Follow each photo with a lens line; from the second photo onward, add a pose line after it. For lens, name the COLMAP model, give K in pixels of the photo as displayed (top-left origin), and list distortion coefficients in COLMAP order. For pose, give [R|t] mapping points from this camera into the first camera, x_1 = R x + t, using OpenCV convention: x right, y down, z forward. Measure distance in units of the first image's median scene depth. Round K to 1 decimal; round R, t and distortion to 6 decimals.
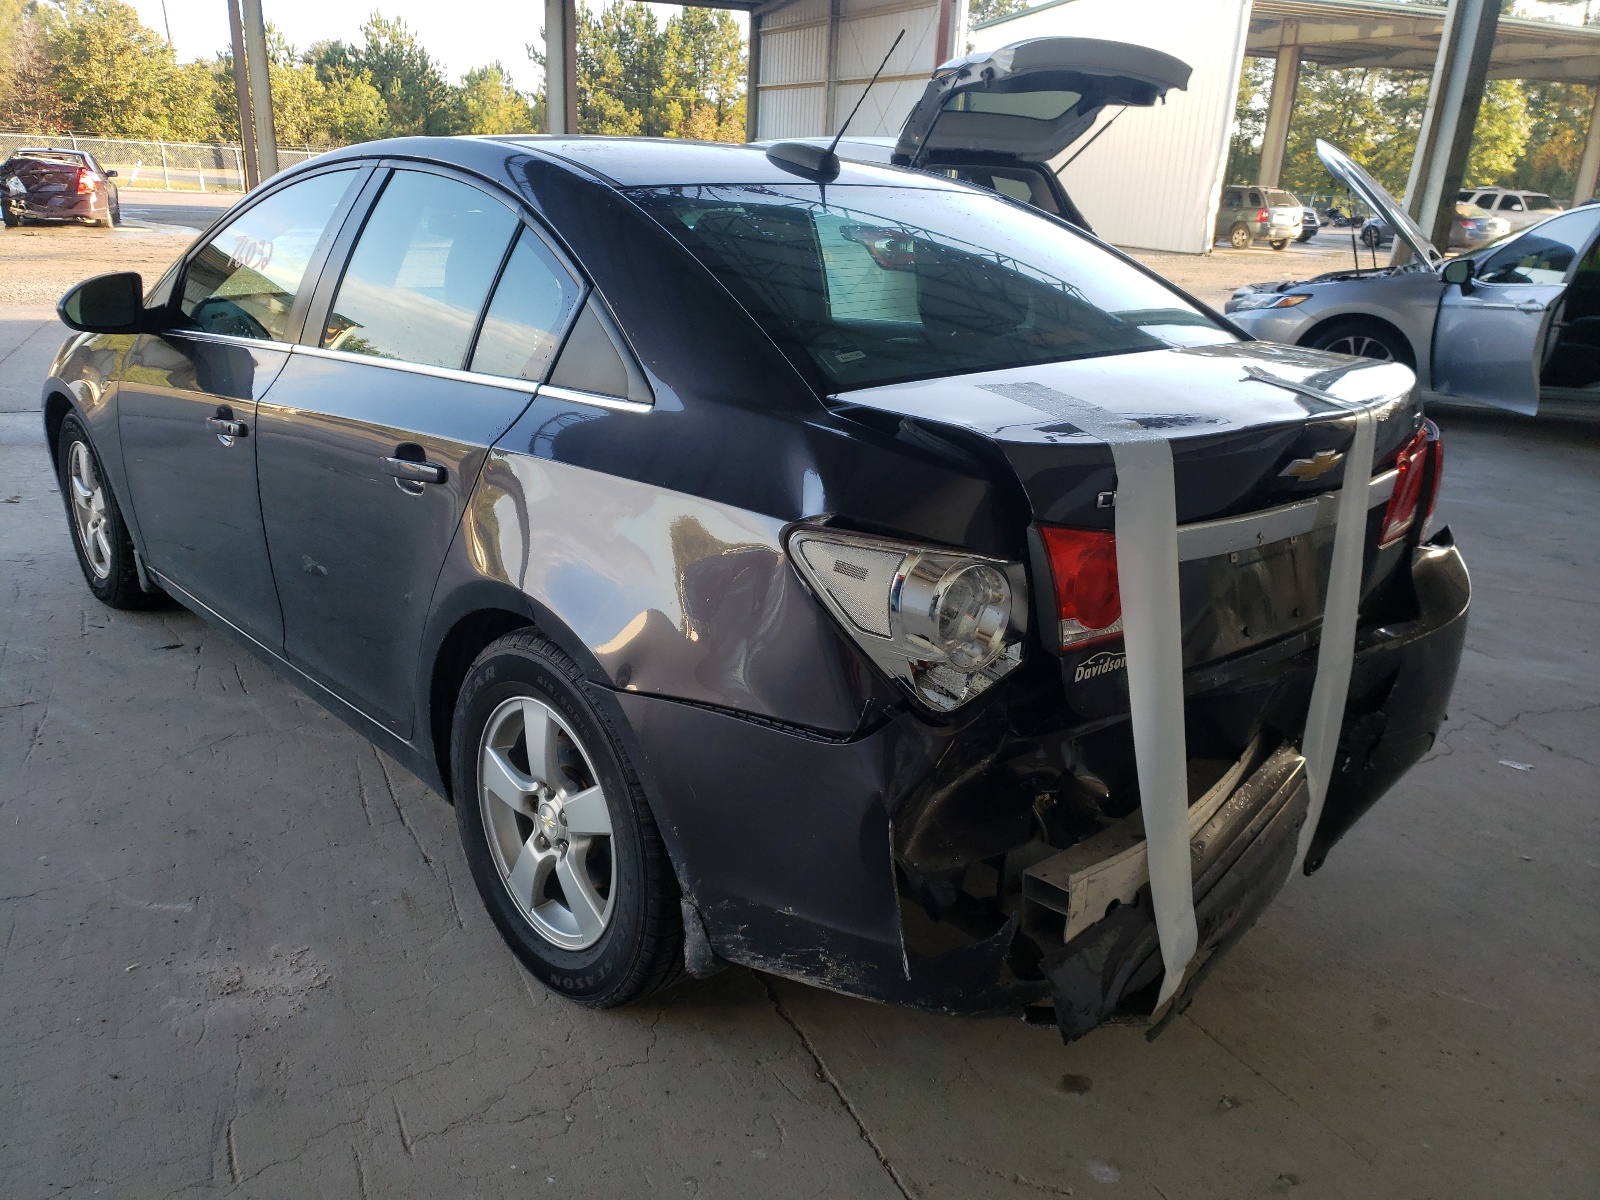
lens RADIAL K [[1219.7, 0, 800.0], [0, 1219.7, 600.0], [0, 0, 1]] dist [0.086165, 0.000479]
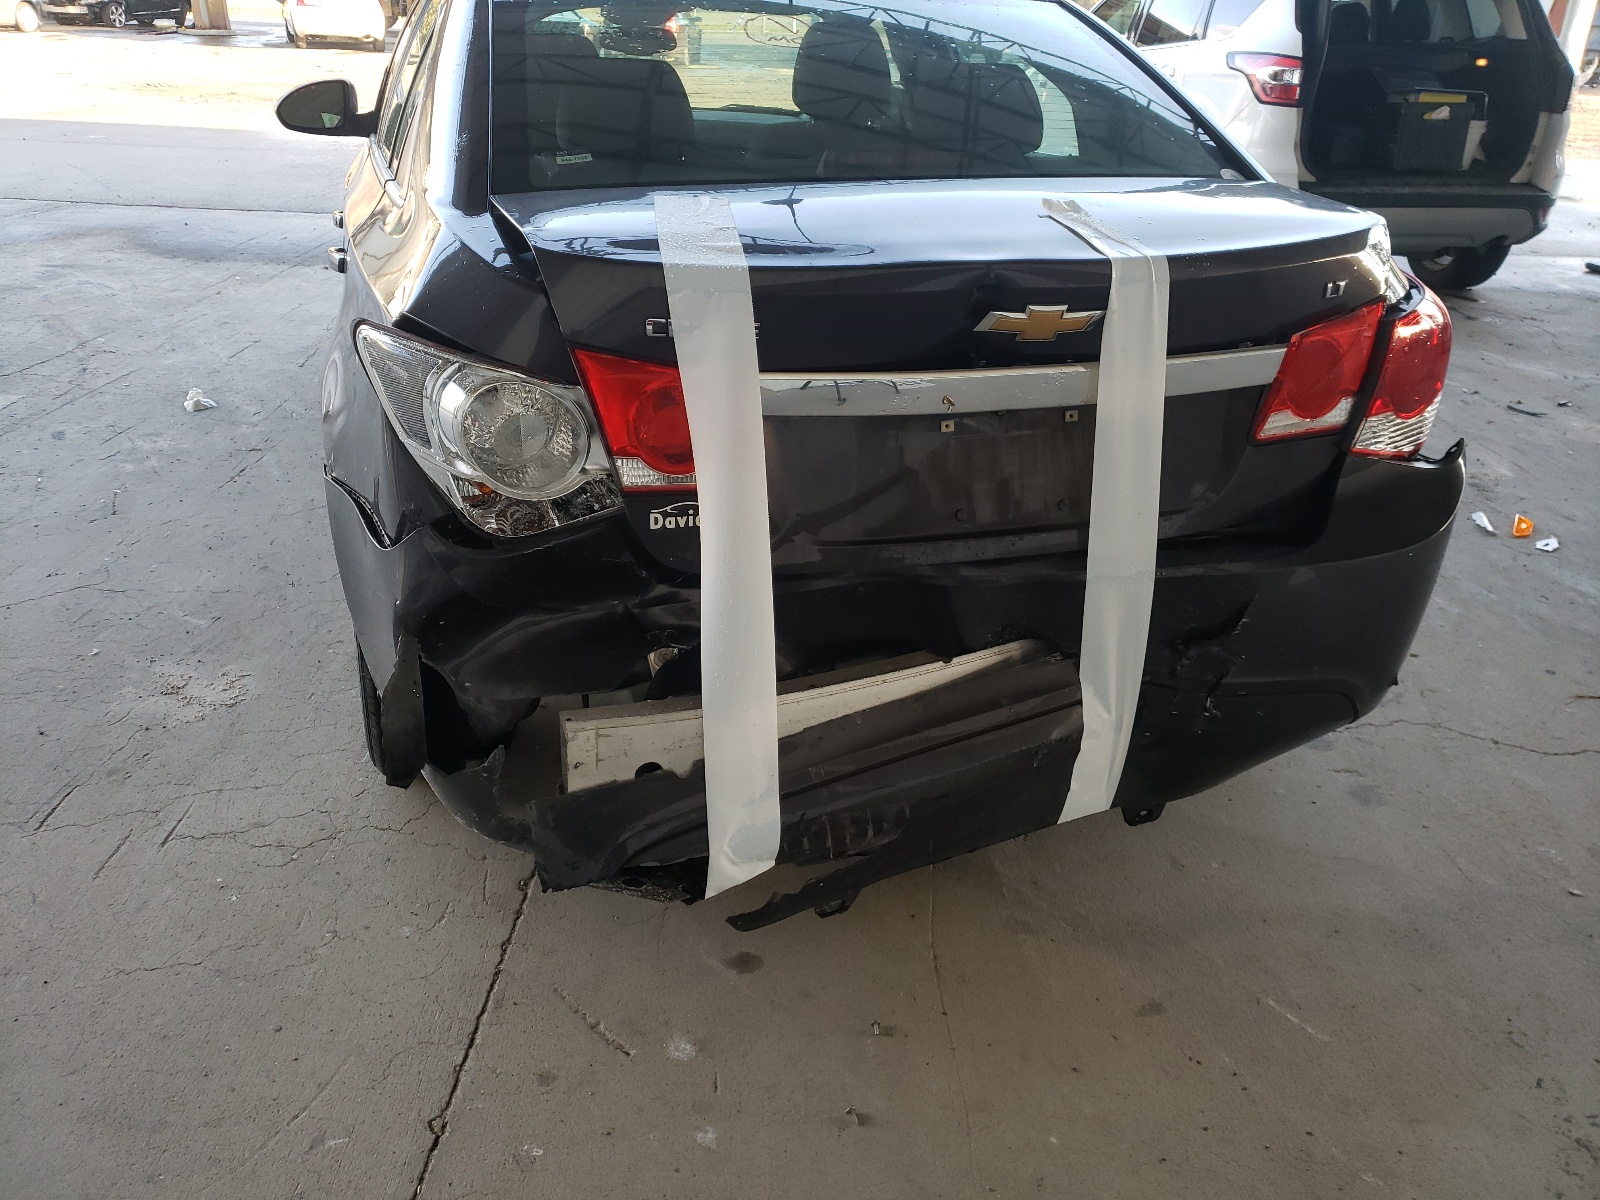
lens RADIAL K [[1216.5, 0, 800.2], [0, 1216.5, 576.1], [0, 0, 1]] dist [0.175081, 0.000428]
pose [[0.899688, 0.169636, -0.402225, 0.697167], [-0.132229, 0.984021, 0.119238, -0.022707], [0.416025, -0.054091, 0.907743, 0.207510]]
